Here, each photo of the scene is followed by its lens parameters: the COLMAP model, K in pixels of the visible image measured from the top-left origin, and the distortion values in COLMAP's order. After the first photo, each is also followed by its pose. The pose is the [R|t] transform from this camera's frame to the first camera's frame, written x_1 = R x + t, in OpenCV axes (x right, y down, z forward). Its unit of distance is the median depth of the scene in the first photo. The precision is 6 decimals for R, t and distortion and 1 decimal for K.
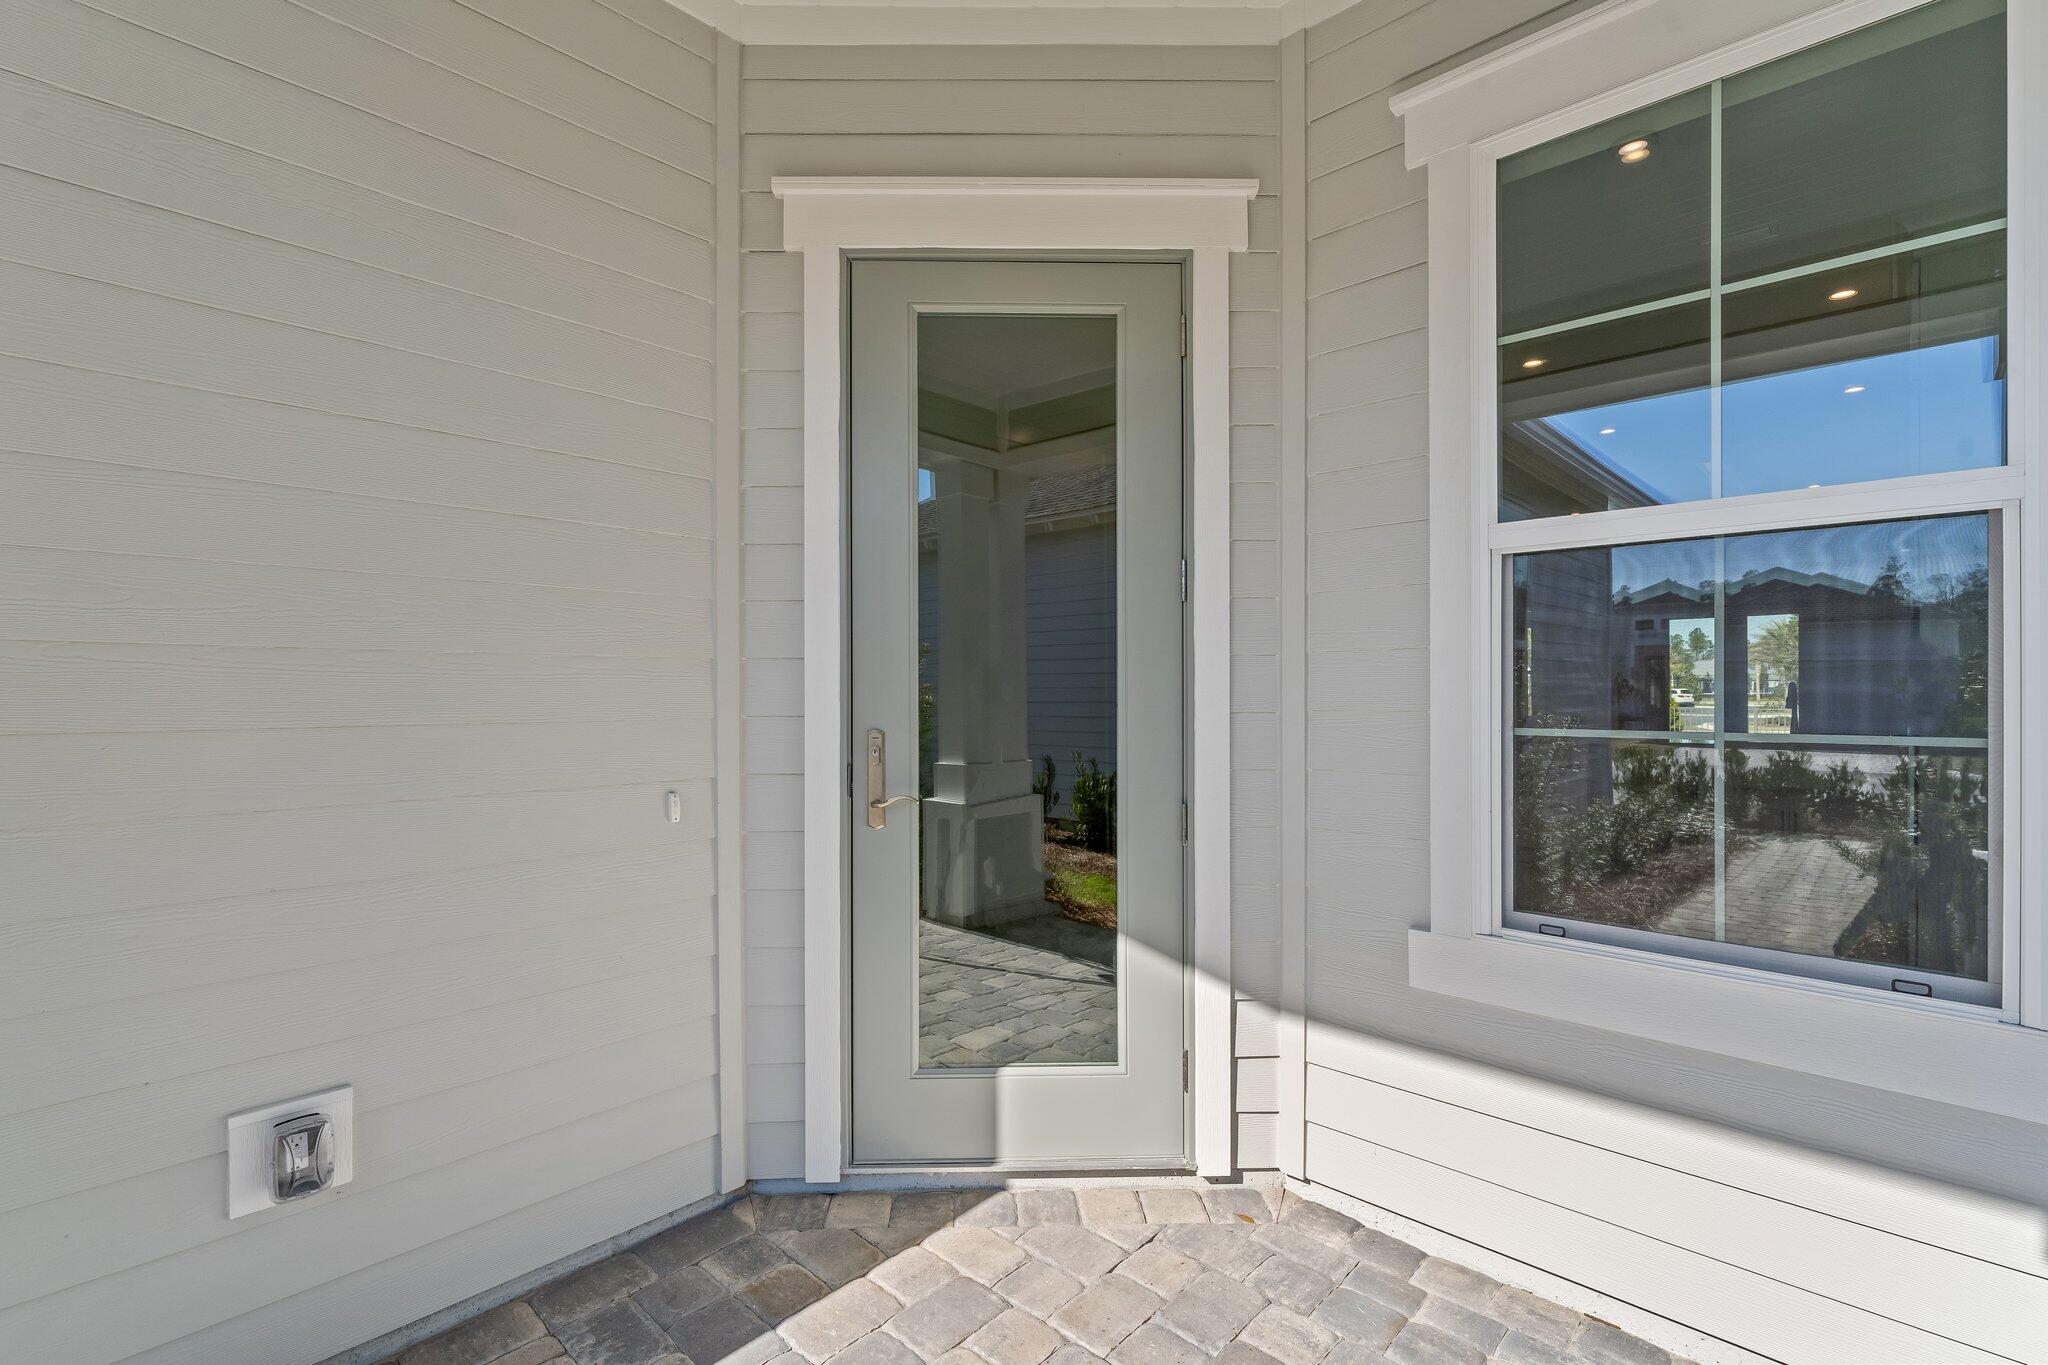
lens RADIAL K [[940.9, 0, 1021.9], [0, 940.9, 693.3], [0, 0, 1]] dist [-0.004065, -0.000203]
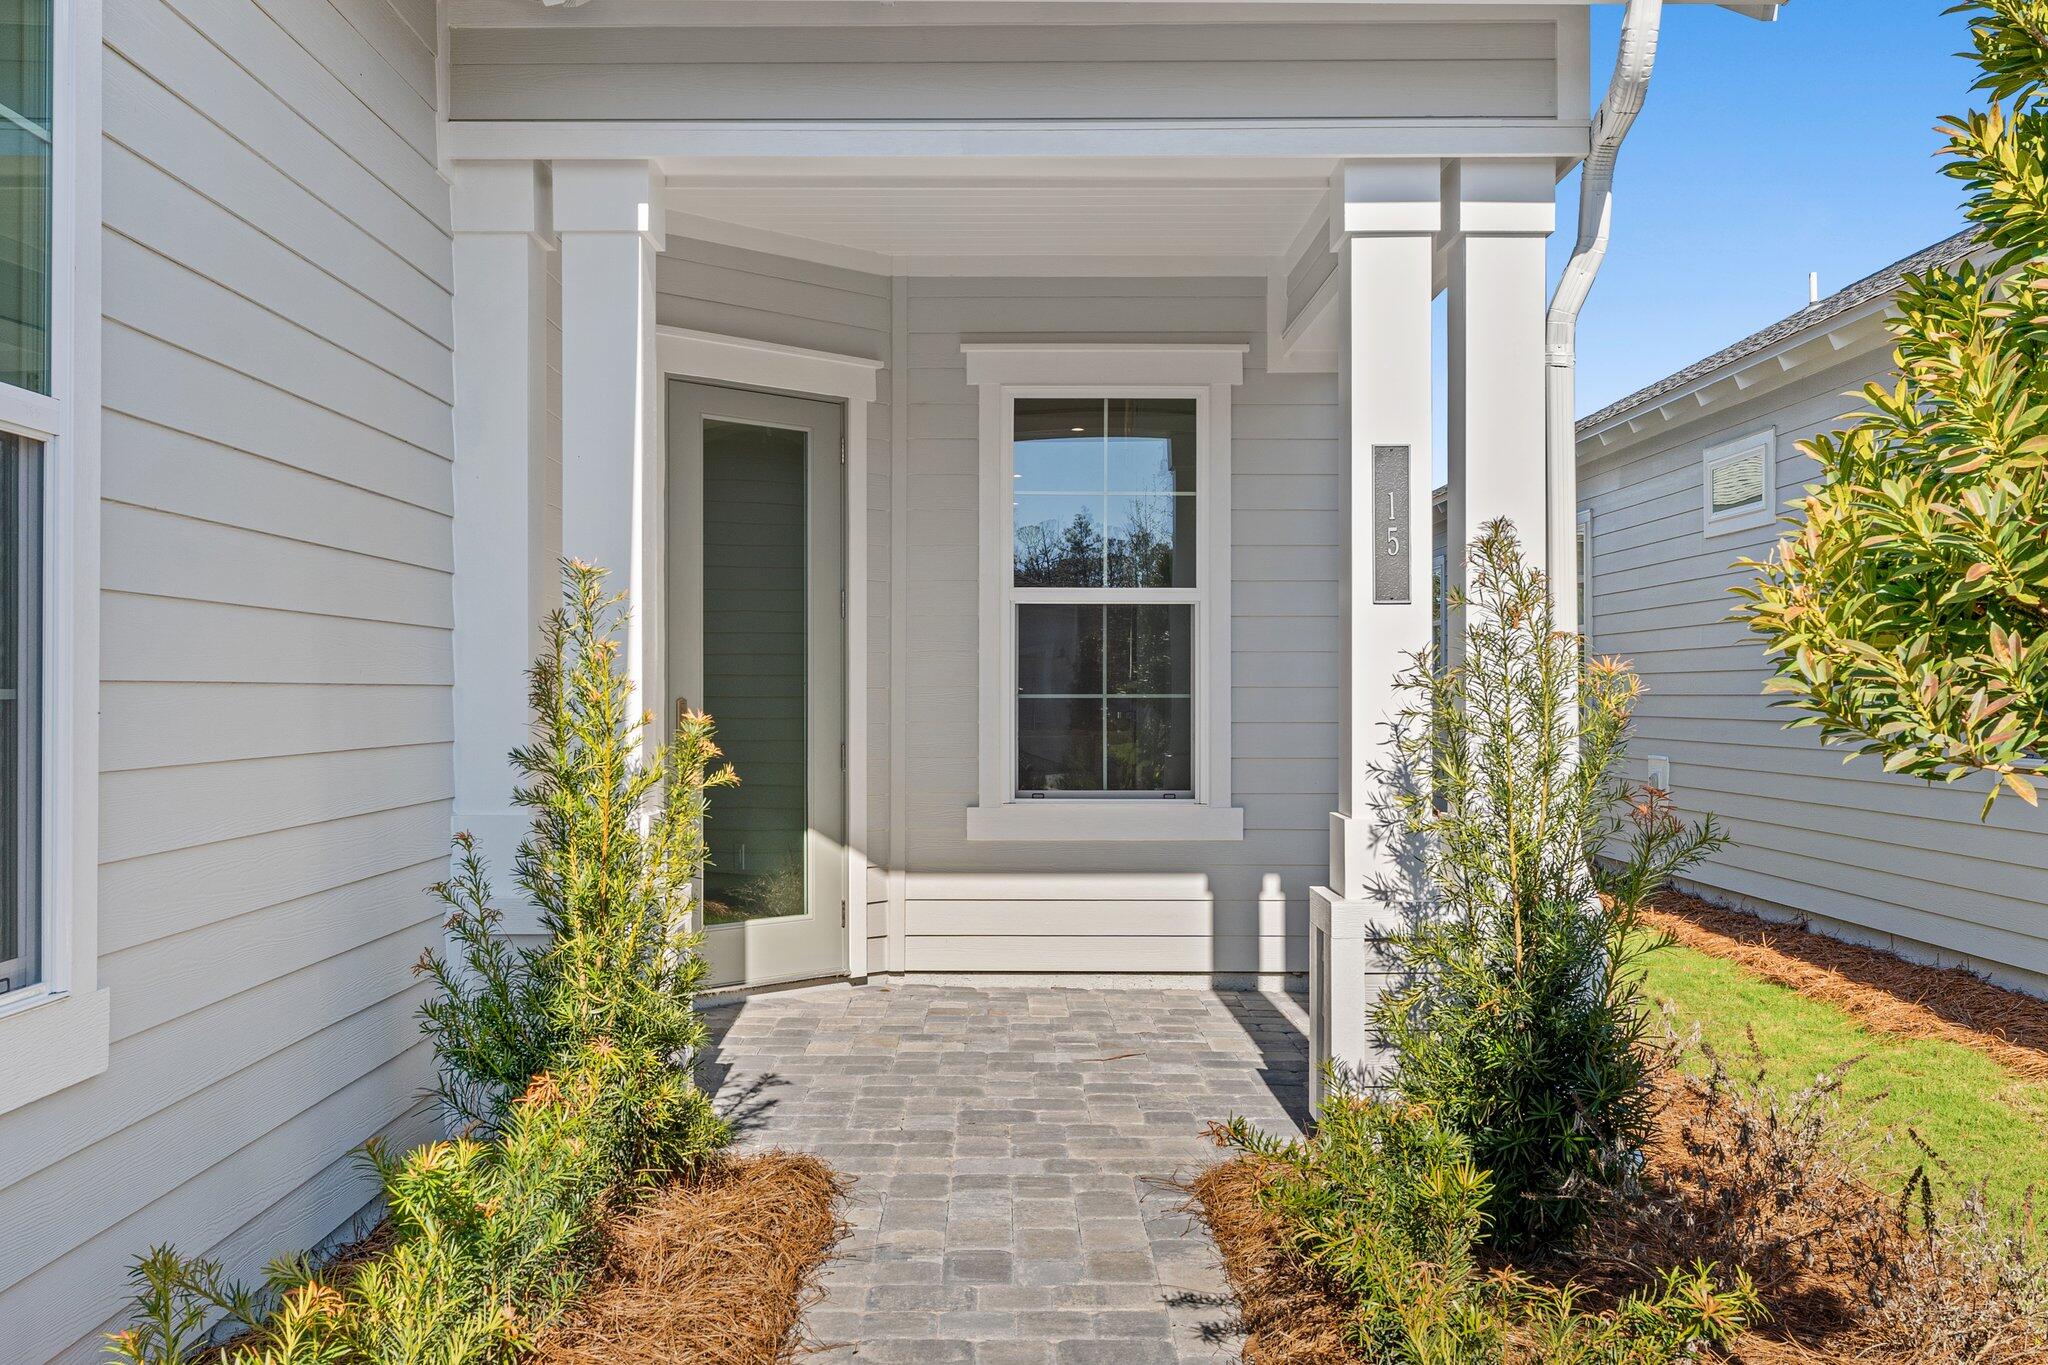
lens RADIAL K [[1825.7, 0, 1022.6], [0, 1825.7, 681.8], [0, 0, 1]] dist [0.001861, -0.000020]
pose [[0.722038, 0.008996, 0.691795, -1.757311], [-0.003389, 0.999949, -0.009465, 0.039190], [-0.691845, 0.004490, 0.722032, -1.452451]]
